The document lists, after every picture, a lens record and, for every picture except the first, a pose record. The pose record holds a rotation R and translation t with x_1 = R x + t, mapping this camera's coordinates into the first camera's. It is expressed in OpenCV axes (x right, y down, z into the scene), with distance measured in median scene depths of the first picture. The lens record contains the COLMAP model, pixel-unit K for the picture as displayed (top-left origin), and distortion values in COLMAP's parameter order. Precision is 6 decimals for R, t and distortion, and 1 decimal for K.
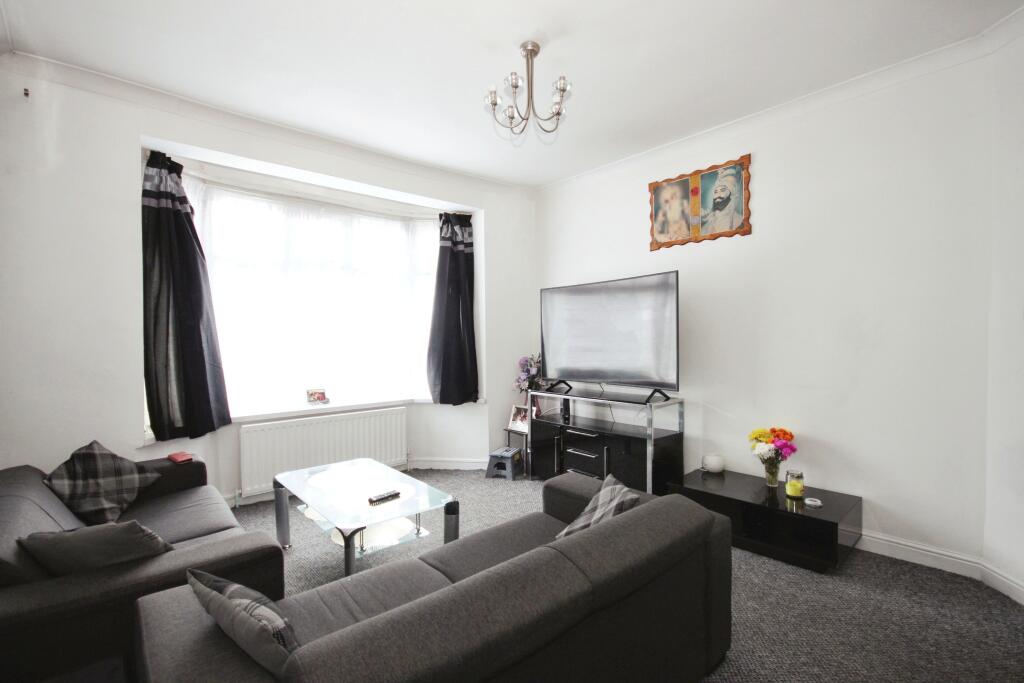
lens RADIAL K [[479.9, 0, 514.0], [0, 479.9, 364.7], [0, 0, 1]] dist [0.000631, -0.000258]
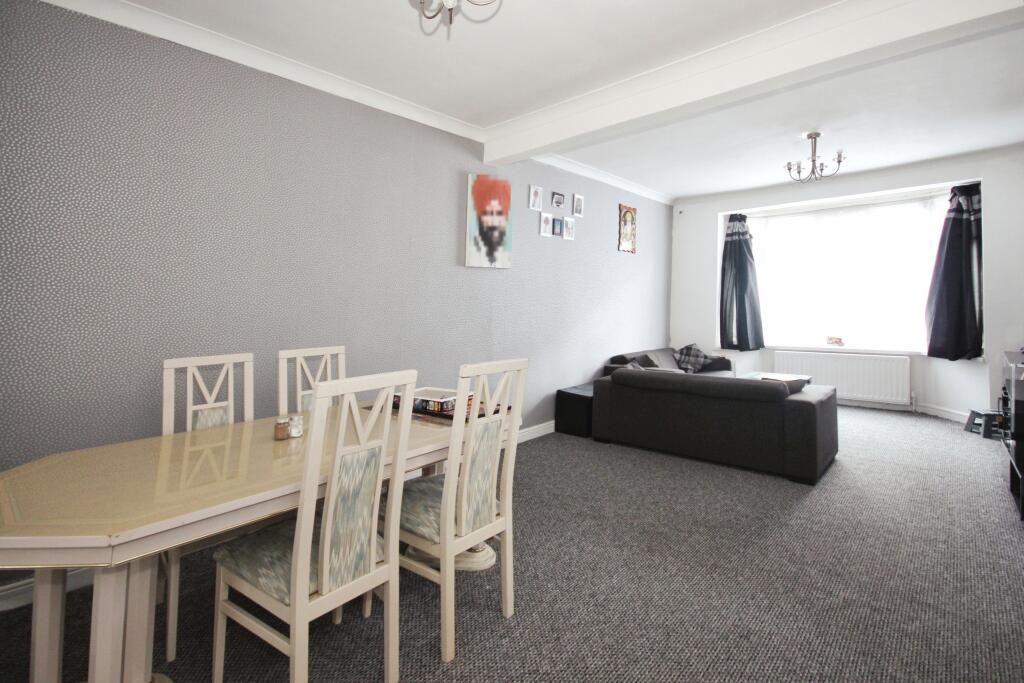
lens RADIAL K [[488.2, 0, 512.0], [0, 488.2, 305.3], [0, 0, 1]] dist [0.000154, -0.000056]
pose [[0.100281, 0.006374, -0.994939, 1.163009], [-0.042675, 0.999087, 0.002099, -0.002455], [0.994044, 0.042249, 0.100461, -0.154933]]
